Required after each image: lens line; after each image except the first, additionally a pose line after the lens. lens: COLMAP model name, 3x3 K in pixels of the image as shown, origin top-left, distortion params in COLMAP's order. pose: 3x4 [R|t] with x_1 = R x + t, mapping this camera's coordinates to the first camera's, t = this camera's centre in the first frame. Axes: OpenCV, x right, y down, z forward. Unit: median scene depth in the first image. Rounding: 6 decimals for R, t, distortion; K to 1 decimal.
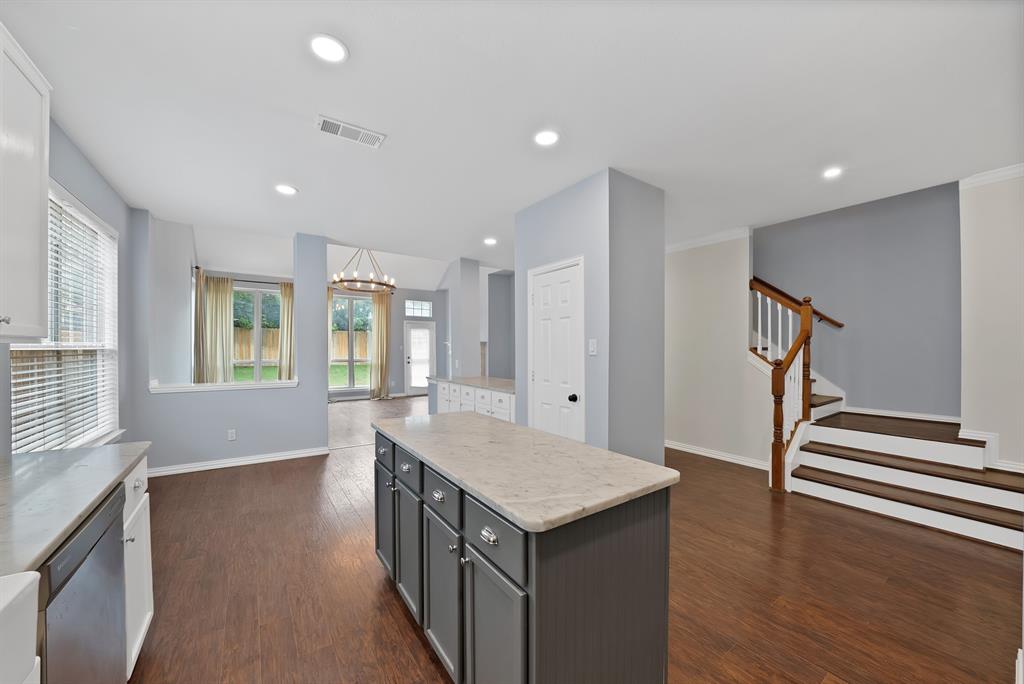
lens RADIAL K [[374.3, 0, 508.6], [0, 374.3, 348.4], [0, 0, 1]] dist [-0.016808, 0.000132]
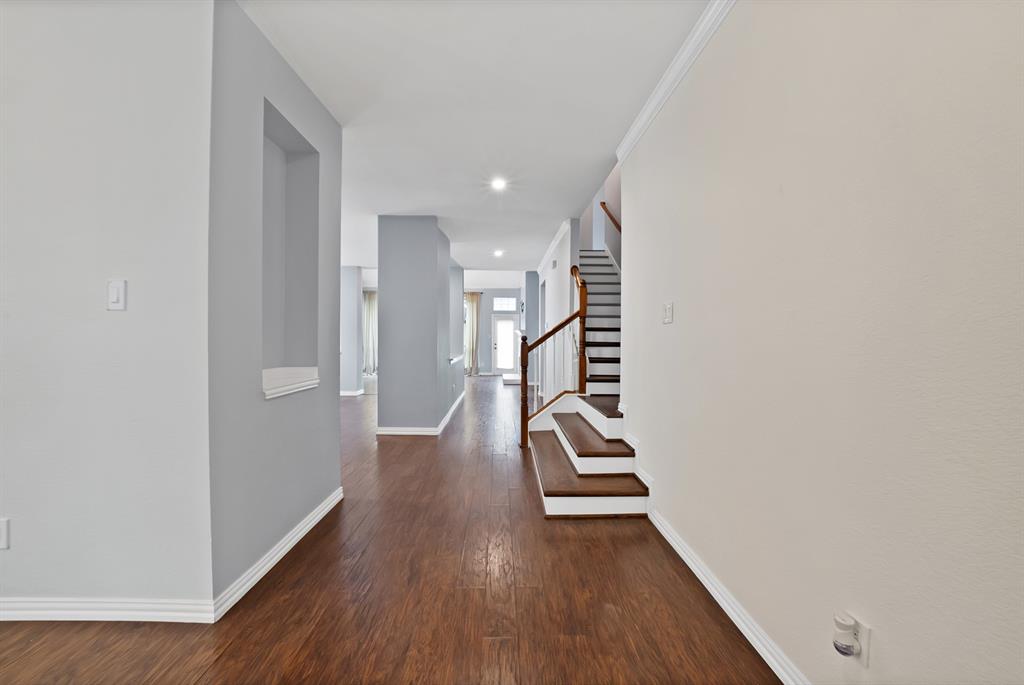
lens RADIAL K [[374.3, 0, 508.6], [0, 374.3, 348.9], [0, 0, 1]] dist [-0.016808, 0.000132]
pose [[0.834370, 0.010005, -0.551114, 0.576865], [0.001377, 0.999794, 0.020236, 0.019041], [0.551204, -0.017643, 0.834184, -0.013285]]
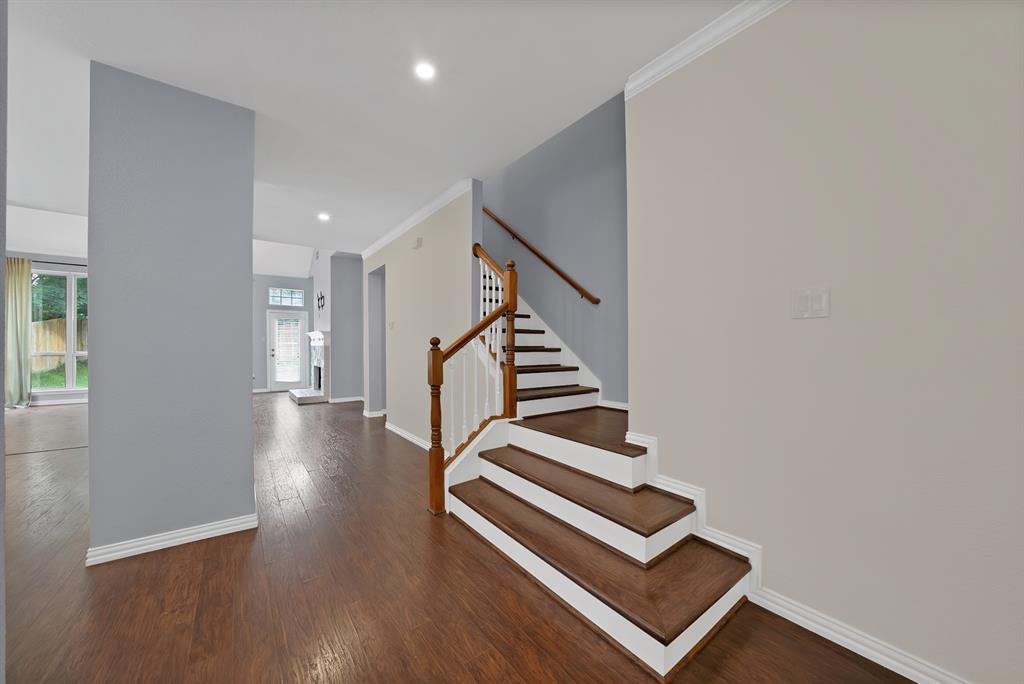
lens RADIAL K [[365.0, 0, 510.6], [0, 365.0, 344.3], [0, 0, 1]] dist [-0.009253, 0.000124]
pose [[0.999370, -0.002457, 0.035406, 0.365428], [0.002582, 0.999991, -0.003491, 0.019449], [-0.035397, 0.003580, 0.999367, 0.105950]]
